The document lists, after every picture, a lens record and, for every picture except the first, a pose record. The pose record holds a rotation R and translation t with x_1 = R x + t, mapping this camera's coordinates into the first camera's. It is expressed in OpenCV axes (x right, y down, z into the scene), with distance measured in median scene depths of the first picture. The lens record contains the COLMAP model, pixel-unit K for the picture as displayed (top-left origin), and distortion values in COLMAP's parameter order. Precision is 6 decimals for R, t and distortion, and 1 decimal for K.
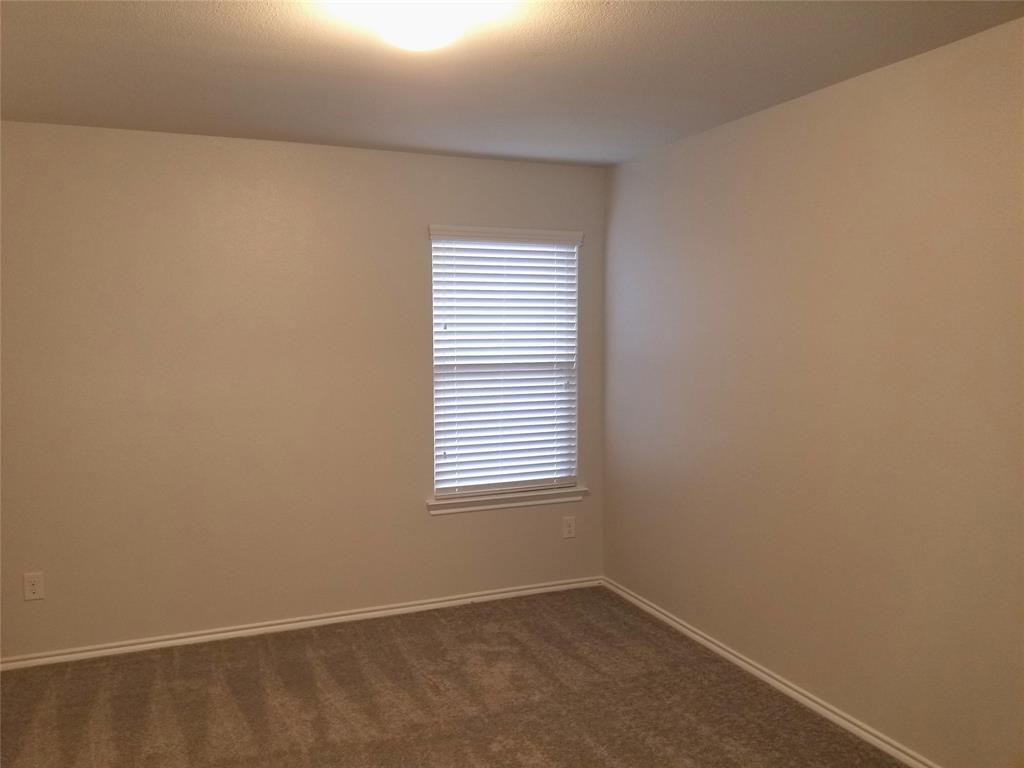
lens RADIAL K [[797.6, 0, 504.7], [0, 797.6, 390.0], [0, 0, 1]] dist [0.041122, -0.065623]
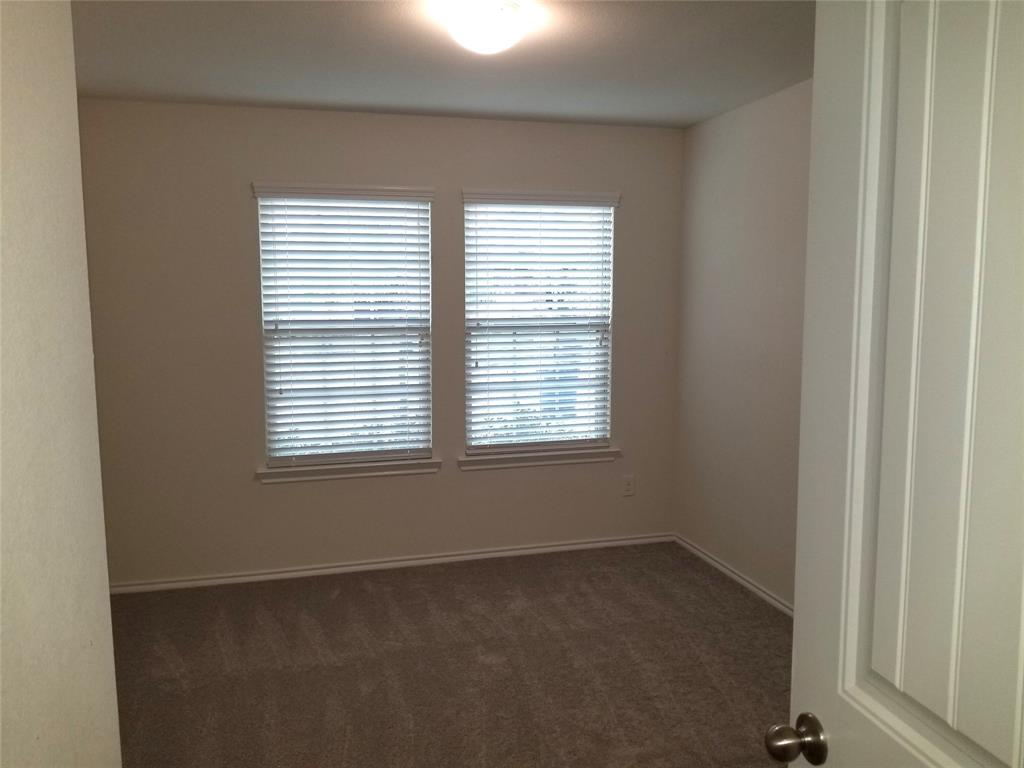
lens RADIAL K [[754.9, 0, 517.5], [0, 754.9, 378.8], [0, 0, 1]] dist [0.007502, -0.002655]
pose [[0.990828, 0.016756, -0.134089, 0.109529], [-0.011285, 0.999076, 0.041462, -0.004156], [0.134660, -0.039569, 0.990102, 0.044916]]
